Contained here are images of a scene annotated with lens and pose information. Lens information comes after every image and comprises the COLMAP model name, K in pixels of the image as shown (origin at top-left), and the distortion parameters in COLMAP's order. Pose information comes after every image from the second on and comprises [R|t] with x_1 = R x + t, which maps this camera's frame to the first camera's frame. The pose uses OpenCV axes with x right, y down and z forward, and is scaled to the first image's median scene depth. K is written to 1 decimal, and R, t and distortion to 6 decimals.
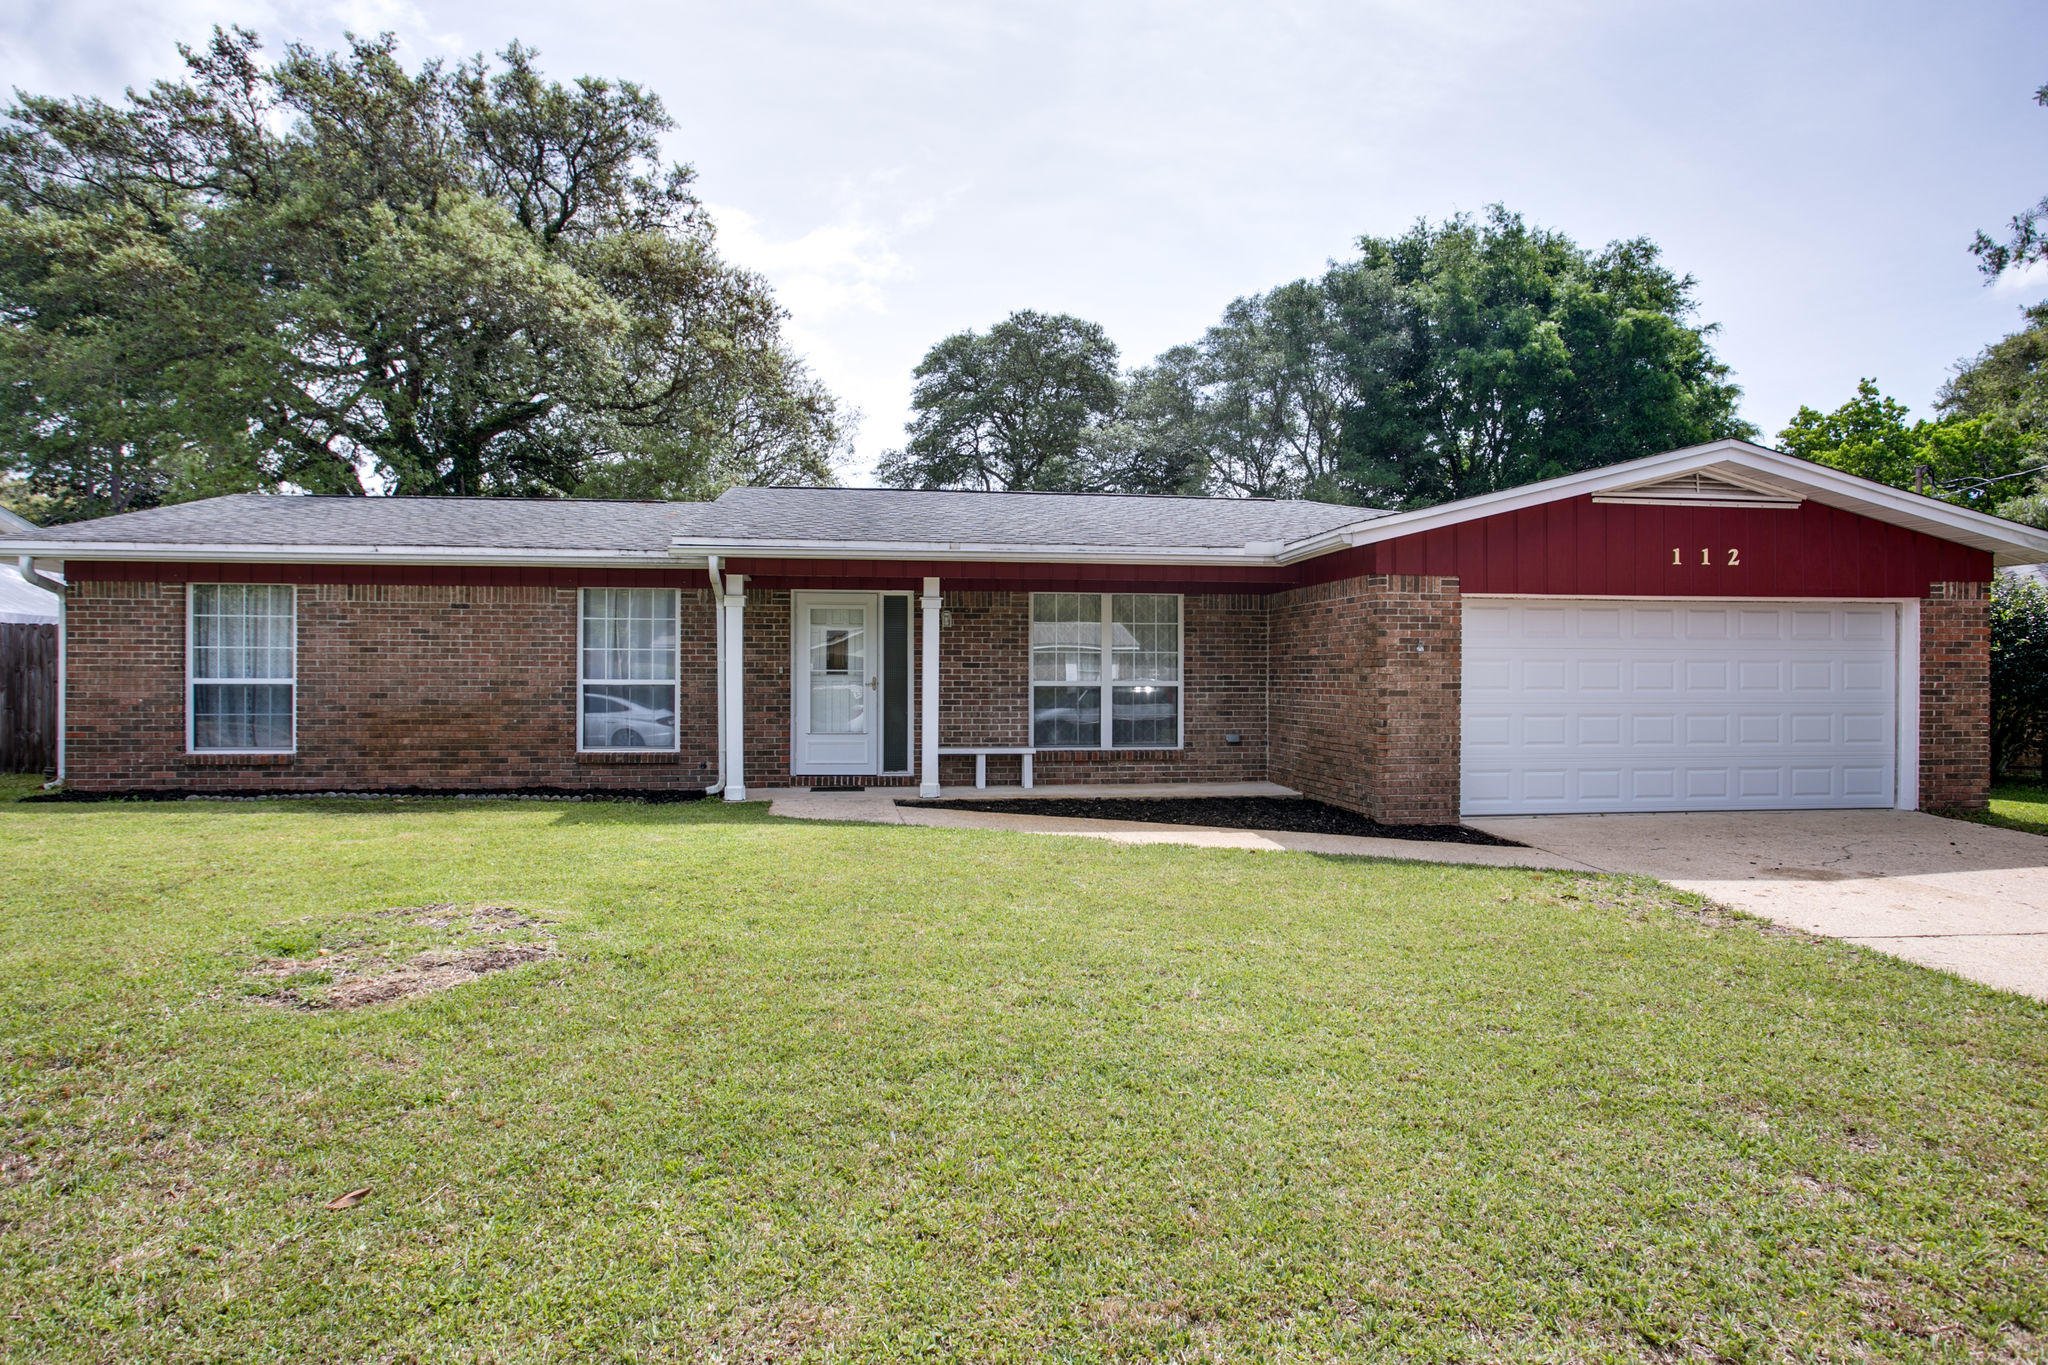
lens RADIAL K [[1097.7, 0, 1024.0], [0, 1097.7, 682.5], [0, 0, 1]] dist [-0.018637, 0.002457]
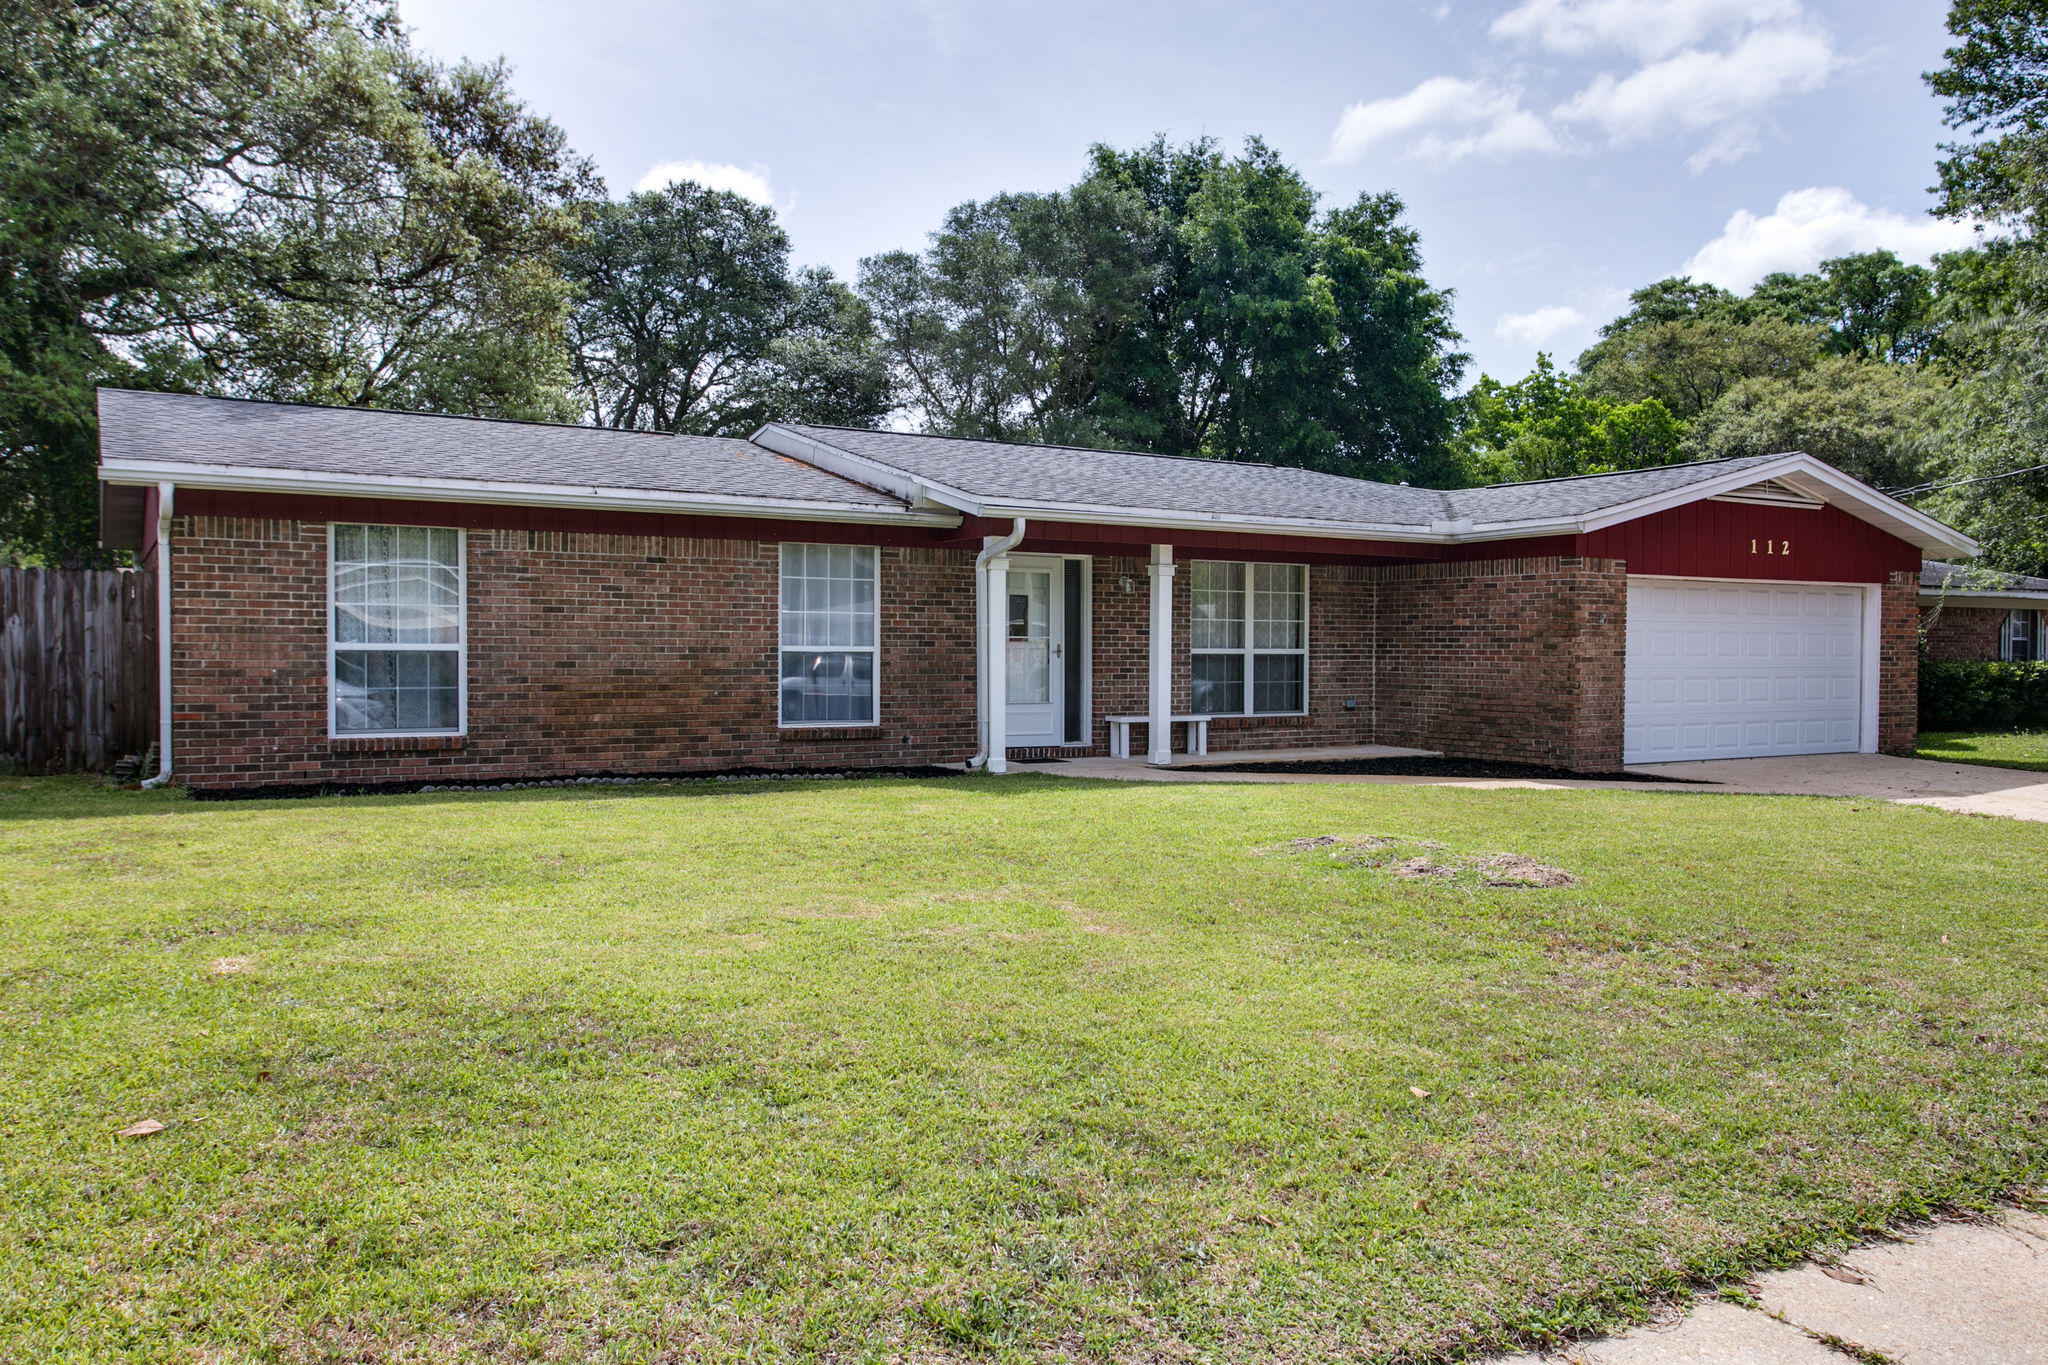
lens RADIAL K [[1388.6, 0, 1024.0], [0, 1388.6, 682.5], [0, 0, 1]] dist [0.006200, 0.002043]
pose [[0.929004, -0.007098, 0.370001, -0.659944], [-0.000728, 0.999779, 0.021009, 0.003206], [-0.370068, -0.019787, 0.928794, -0.124212]]
